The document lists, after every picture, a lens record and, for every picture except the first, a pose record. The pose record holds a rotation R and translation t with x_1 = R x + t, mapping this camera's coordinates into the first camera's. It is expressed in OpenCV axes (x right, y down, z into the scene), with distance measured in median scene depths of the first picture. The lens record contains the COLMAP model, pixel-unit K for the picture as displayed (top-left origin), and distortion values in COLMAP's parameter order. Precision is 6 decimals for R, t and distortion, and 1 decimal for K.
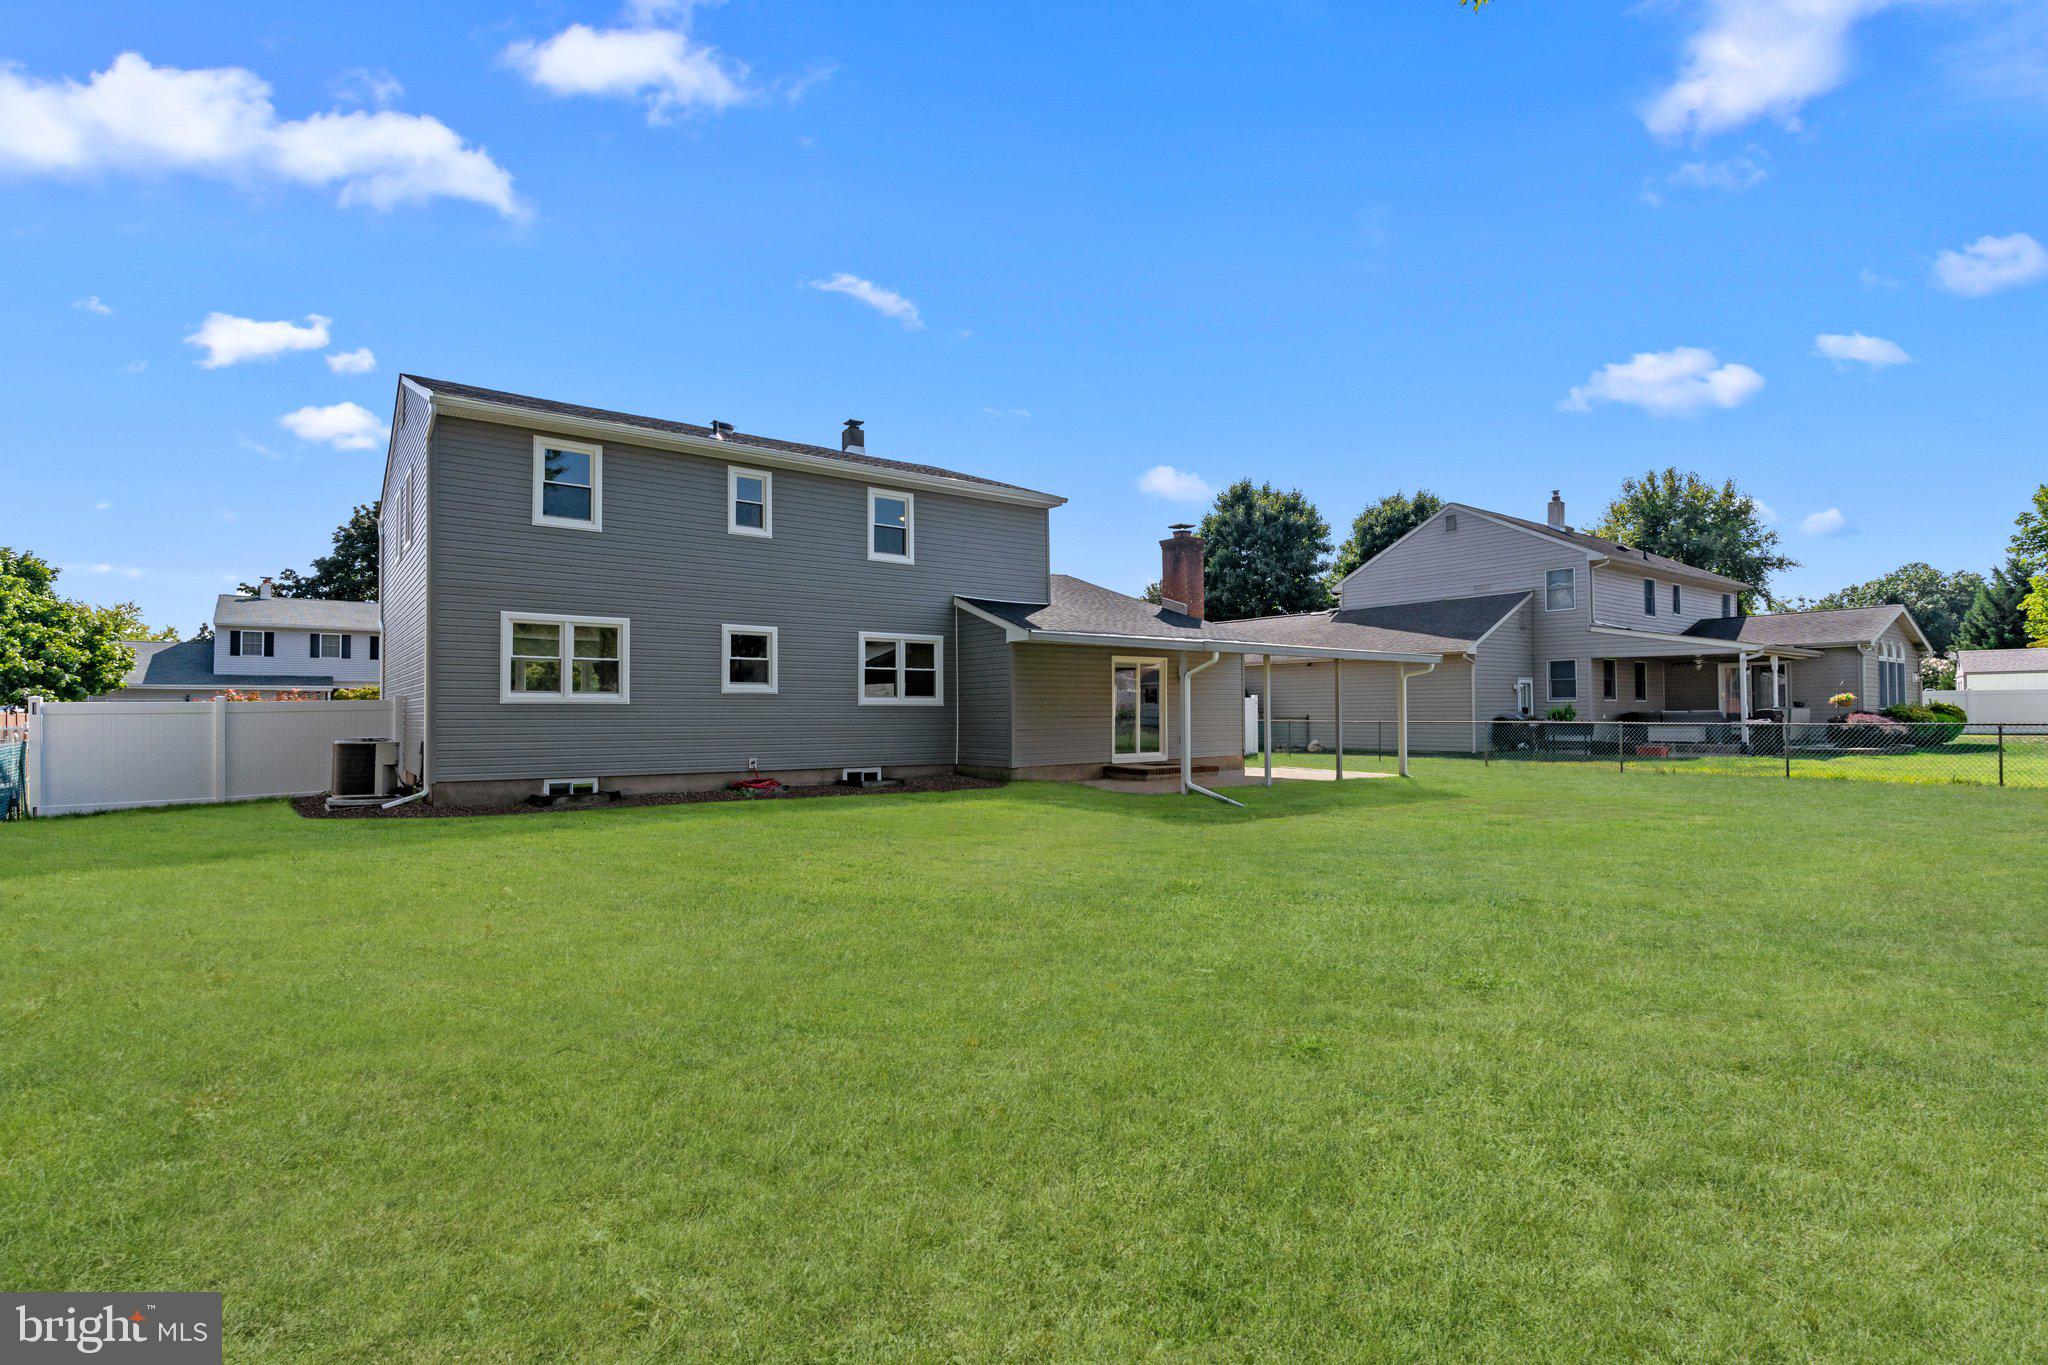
lens RADIAL K [[996.4, 0, 1022.3], [0, 996.4, 684.6], [0, 0, 1]] dist [0.016319, 0.001017]
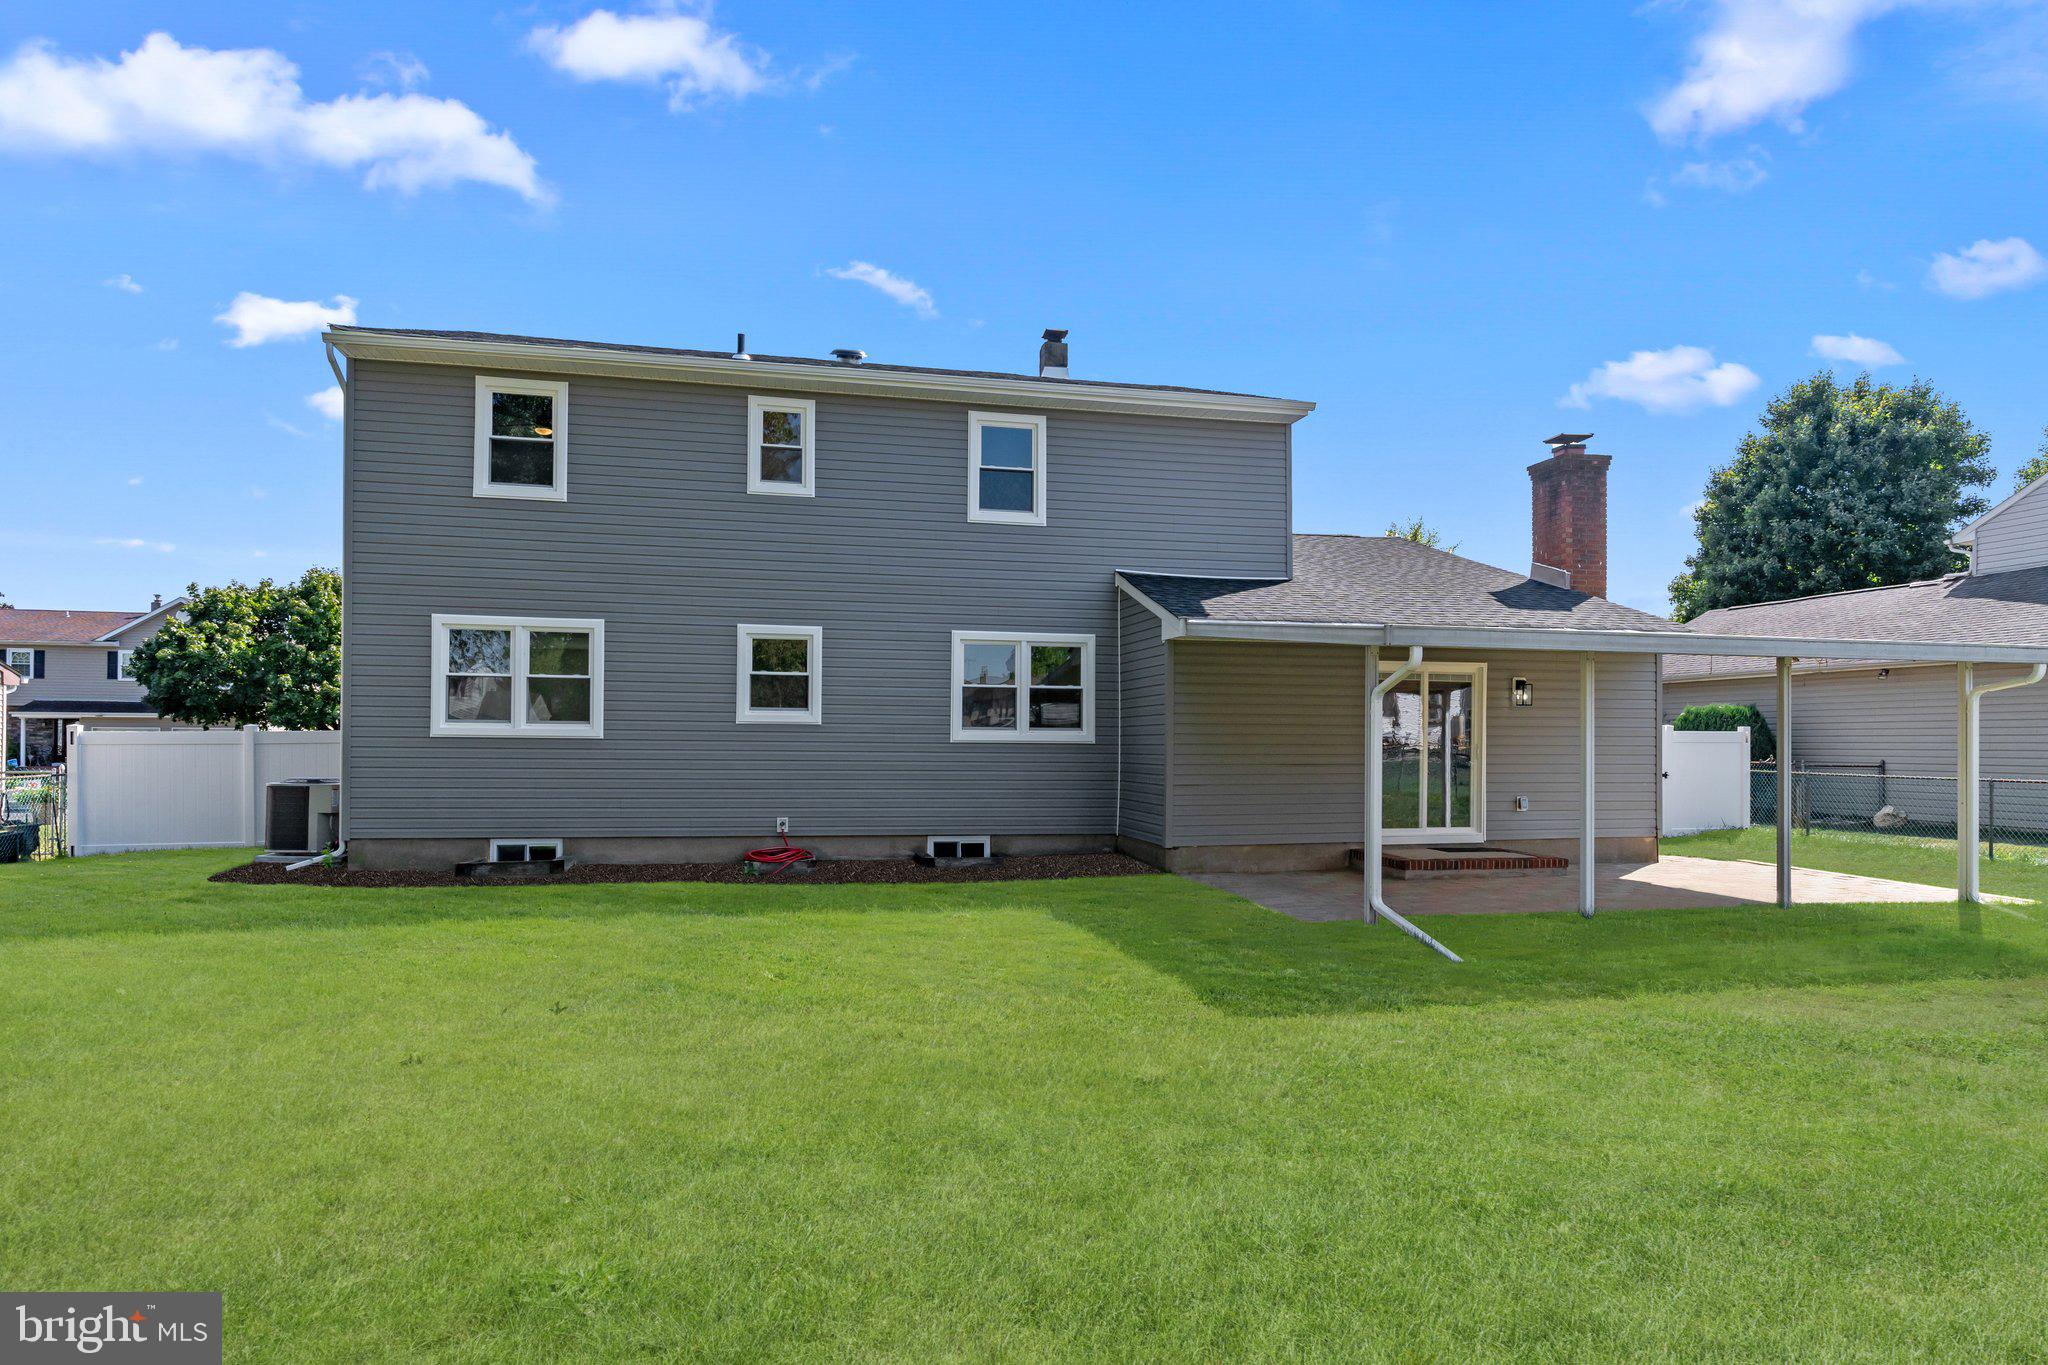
lens RADIAL K [[1199.8, 0, 1036.6], [0, 1199.8, 727.3], [0, 0, 1]] dist [0.003519, -0.003524]
pose [[0.909754, 0.004471, -0.415123, 0.215726], [0.001809, 0.999890, 0.014734, -0.000723], [0.415144, -0.014155, 0.909646, 0.294297]]
